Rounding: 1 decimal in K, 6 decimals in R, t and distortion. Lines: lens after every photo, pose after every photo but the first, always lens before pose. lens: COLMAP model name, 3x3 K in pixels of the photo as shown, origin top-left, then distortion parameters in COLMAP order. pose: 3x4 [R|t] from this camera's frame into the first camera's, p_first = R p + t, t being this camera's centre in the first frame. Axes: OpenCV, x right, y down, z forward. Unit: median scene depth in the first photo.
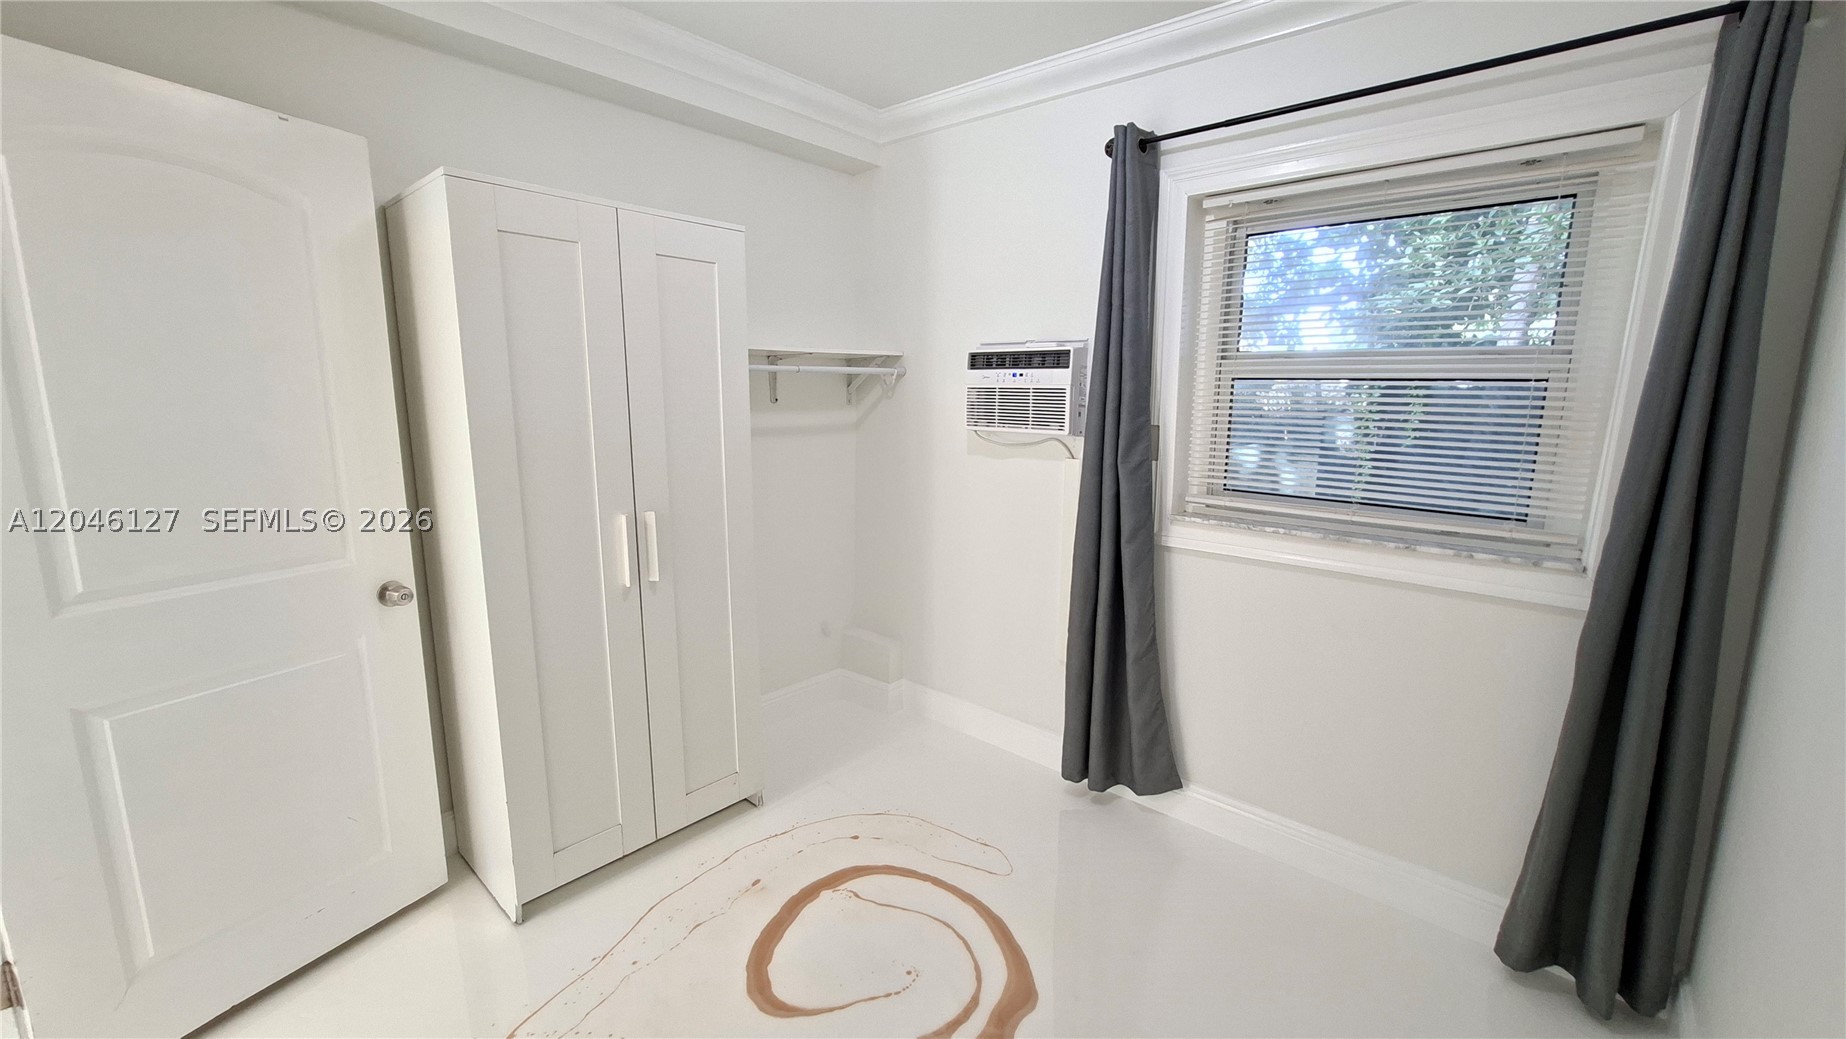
lens RADIAL K [[727.4, 0, 952.3], [0, 727.4, 515.8], [0, 0, 1]] dist [-0.013142, 0.003043]
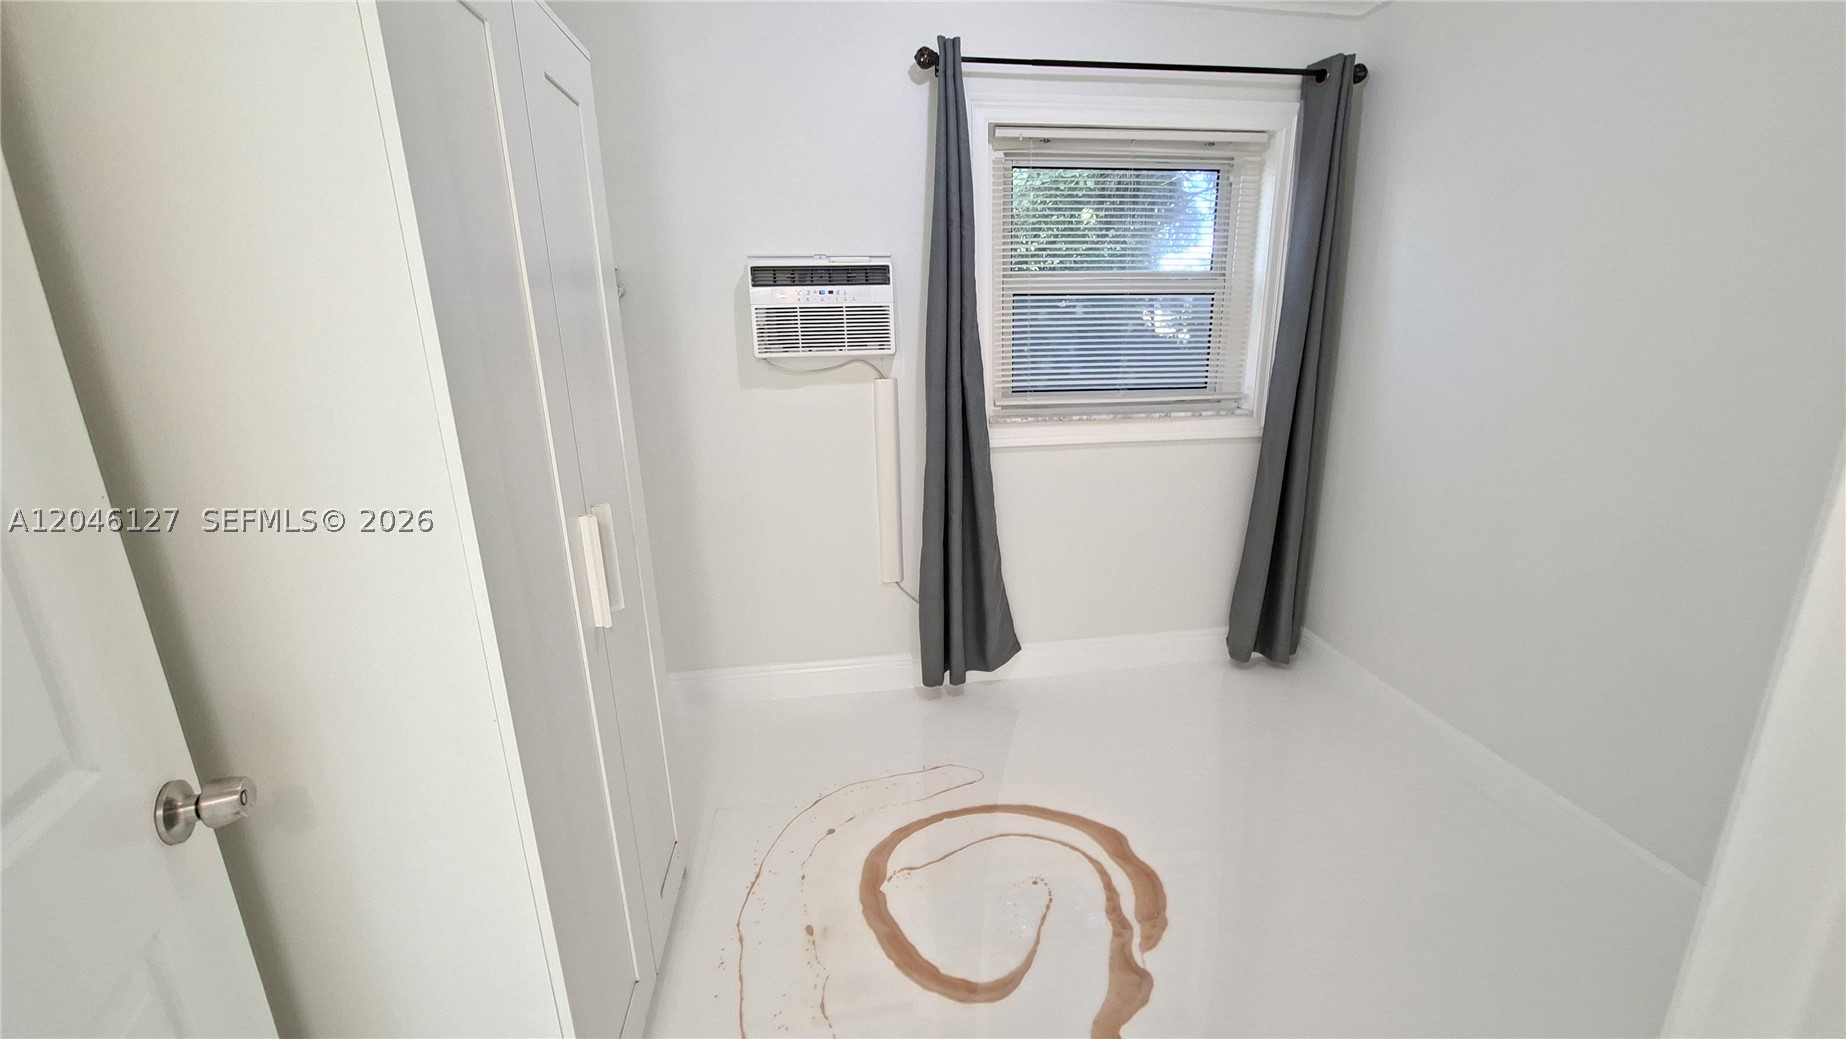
lens RADIAL K [[727.4, 0, 943.4], [0, 727.4, 510.2], [0, 0, 1]] dist [-0.013142, 0.003043]
pose [[0.649455, -0.216073, 0.729055, -0.578410], [0.151933, 0.976318, 0.154010, -0.047035], [-0.745067, 0.010745, 0.666903, 0.300888]]
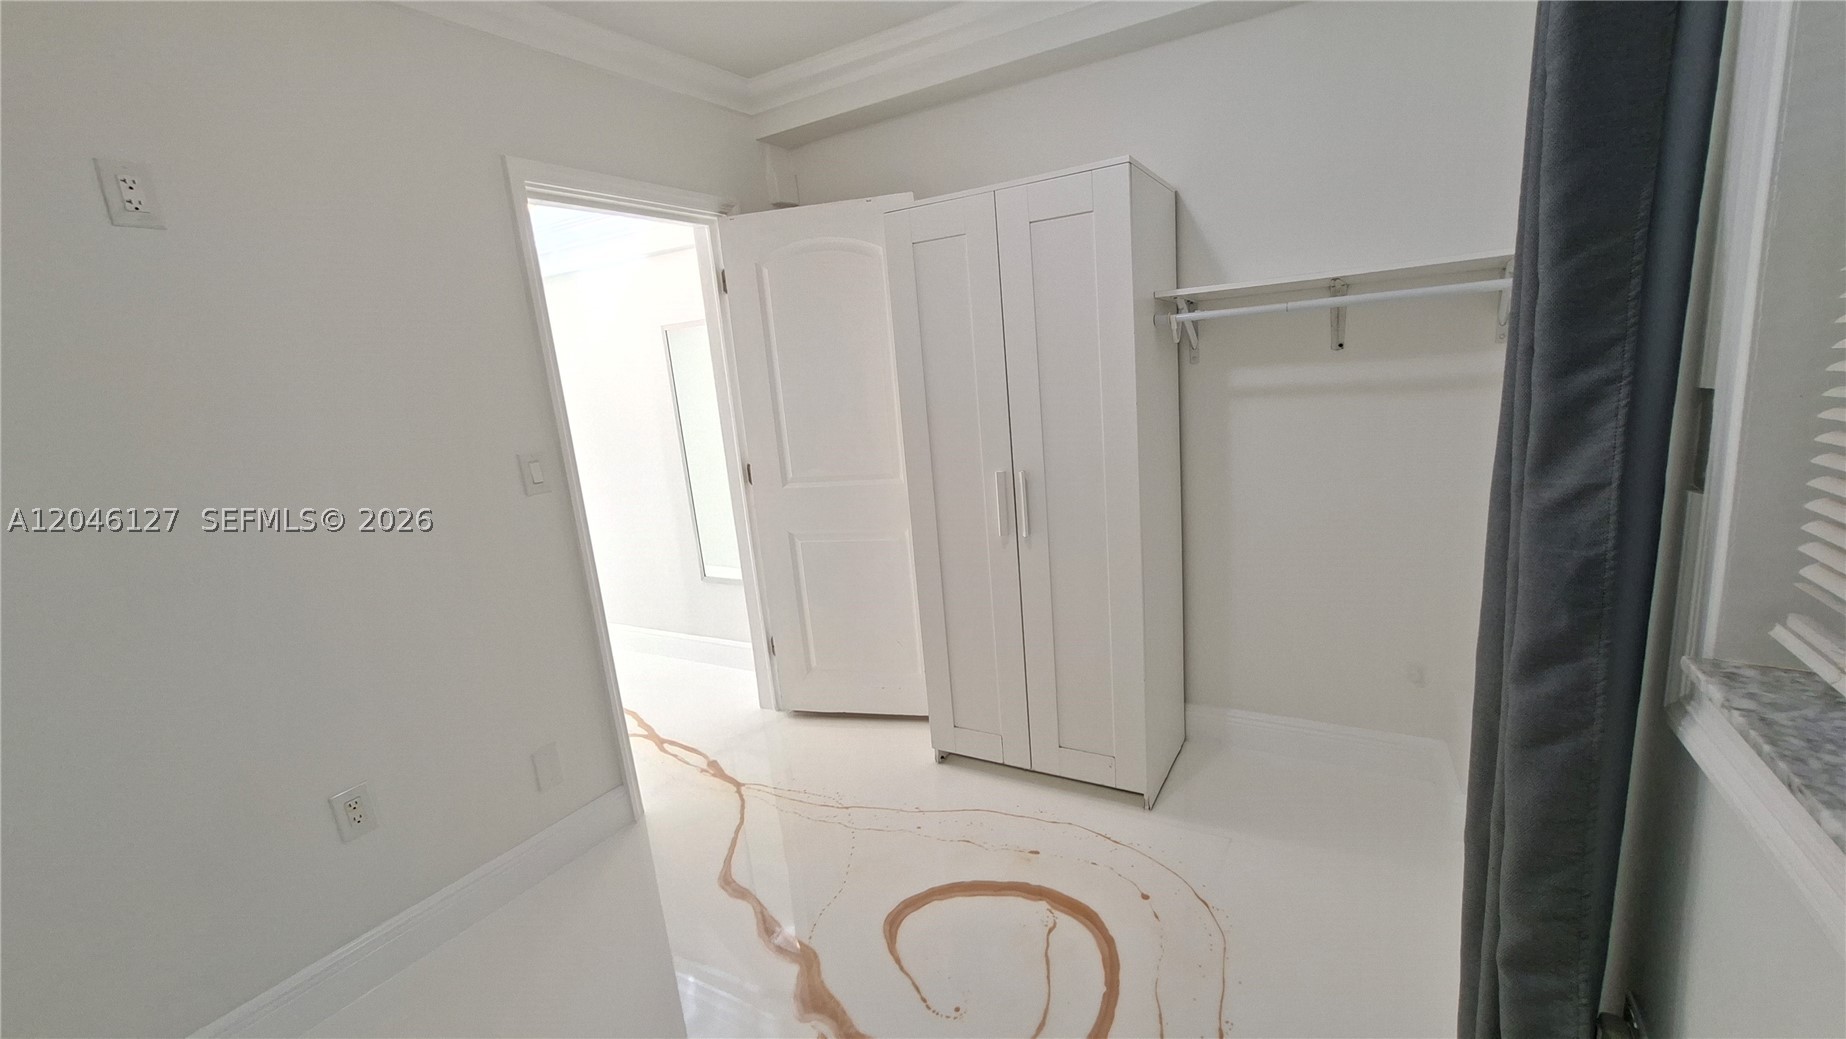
lens RADIAL K [[727.4, 0, 946.2], [0, 727.4, 520.5], [0, 0, 1]] dist [-0.013142, 0.003043]
pose [[0.193972, 0.181071, -0.964152, 0.519353], [-0.083602, 0.982294, 0.167658, -0.091010], [0.977438, 0.048084, 0.205676, 0.571368]]
